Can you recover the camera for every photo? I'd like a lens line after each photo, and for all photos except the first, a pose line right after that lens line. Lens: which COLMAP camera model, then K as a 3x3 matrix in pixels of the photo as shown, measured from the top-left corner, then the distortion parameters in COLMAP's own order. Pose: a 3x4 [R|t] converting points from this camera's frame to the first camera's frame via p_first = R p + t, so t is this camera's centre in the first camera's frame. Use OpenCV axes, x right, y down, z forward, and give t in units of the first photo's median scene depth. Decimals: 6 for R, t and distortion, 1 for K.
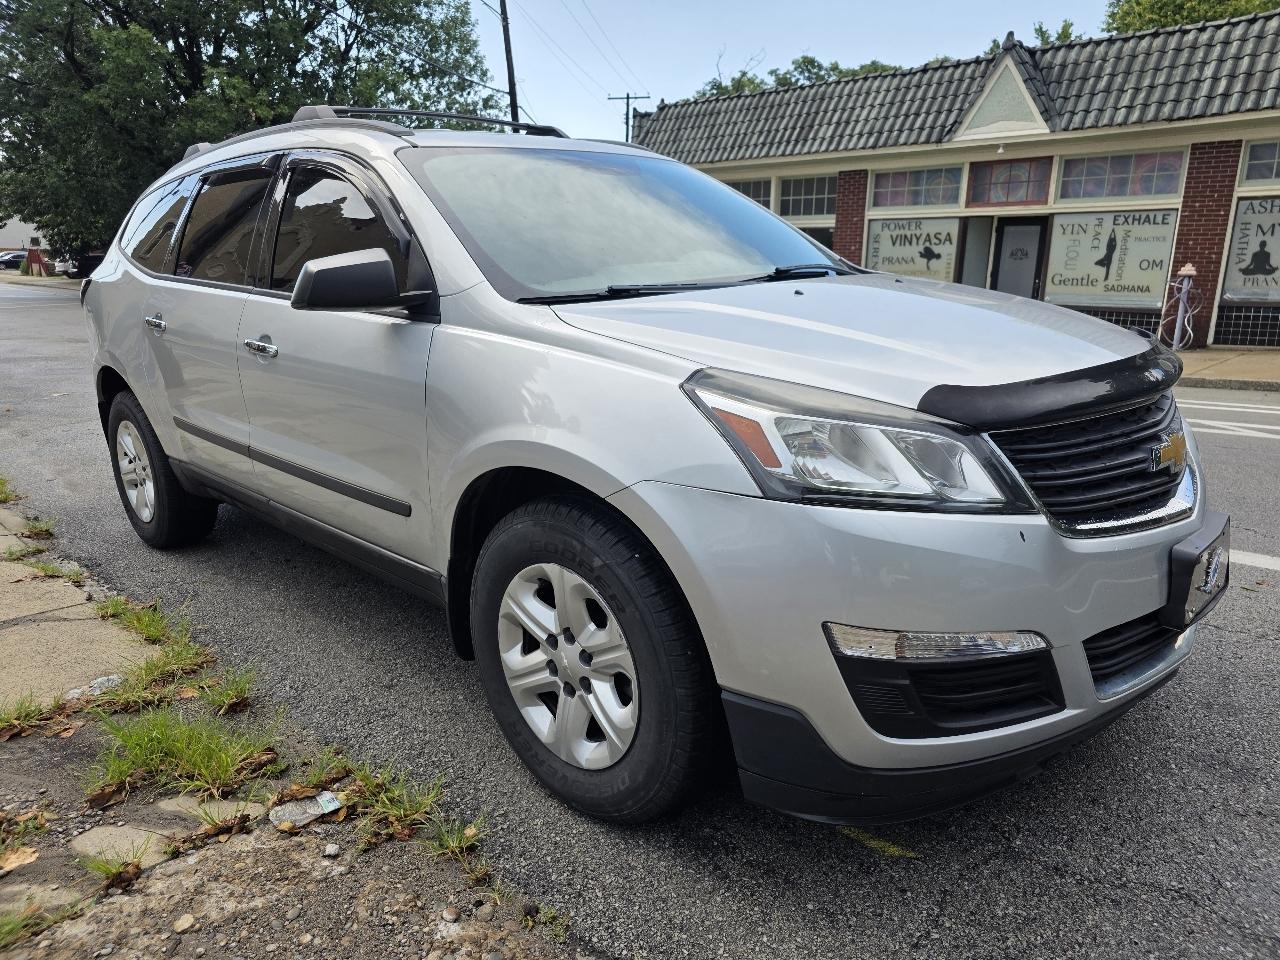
lens RADIAL K [[818.3, 0, 635.7], [0, 818.3, 484.2], [0, 0, 1]] dist [0.036708, -0.025291]
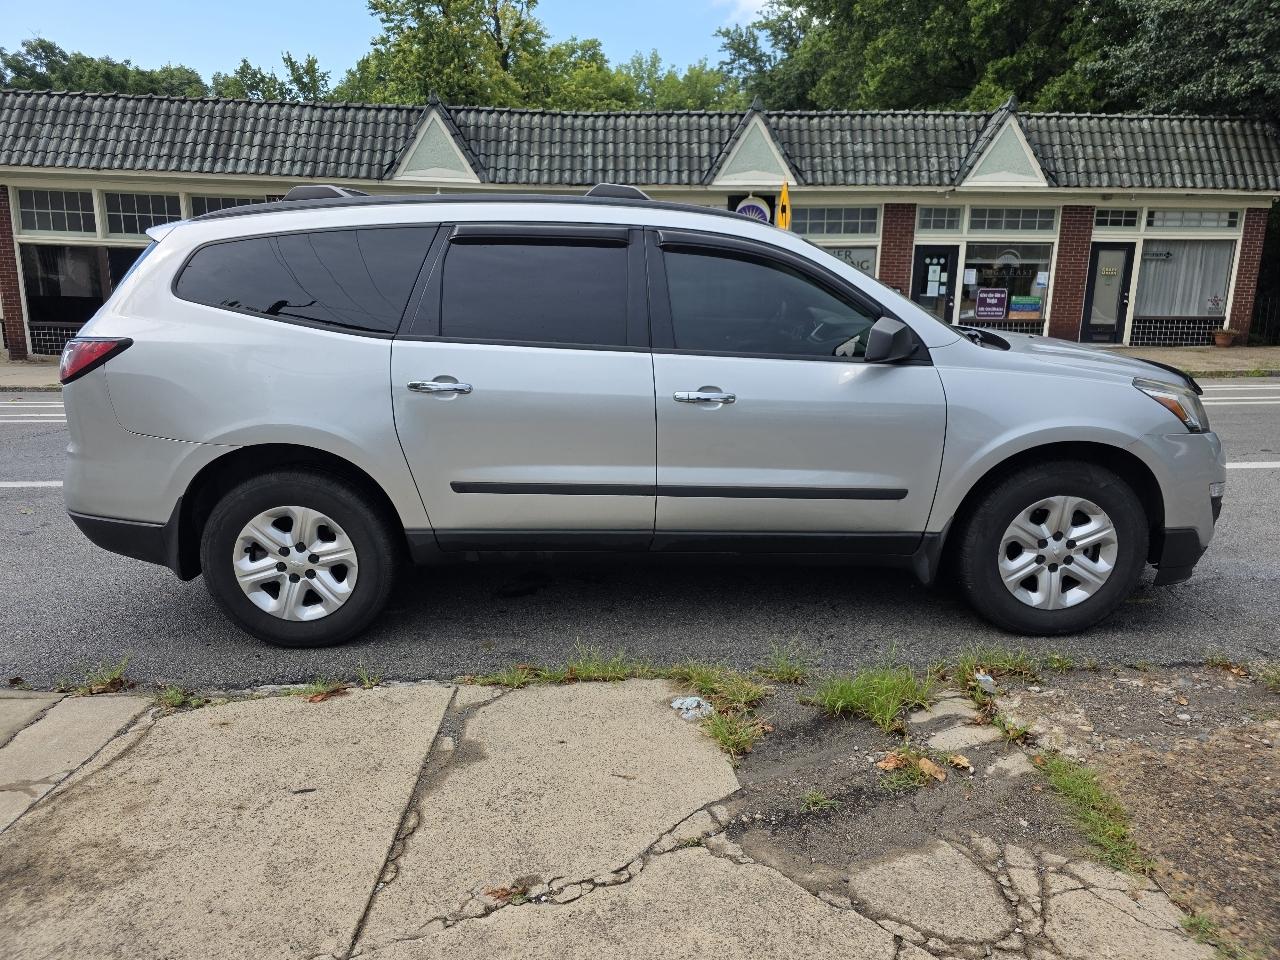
lens RADIAL K [[818.3, 0, 635.7], [0, 818.3, 484.2], [0, 0, 1]] dist [0.036708, -0.025291]
pose [[0.724129, -0.150823, 0.672970, -0.200344], [0.167991, 0.984977, 0.039987, -0.015396], [-0.668891, 0.084097, 0.738588, 0.030266]]
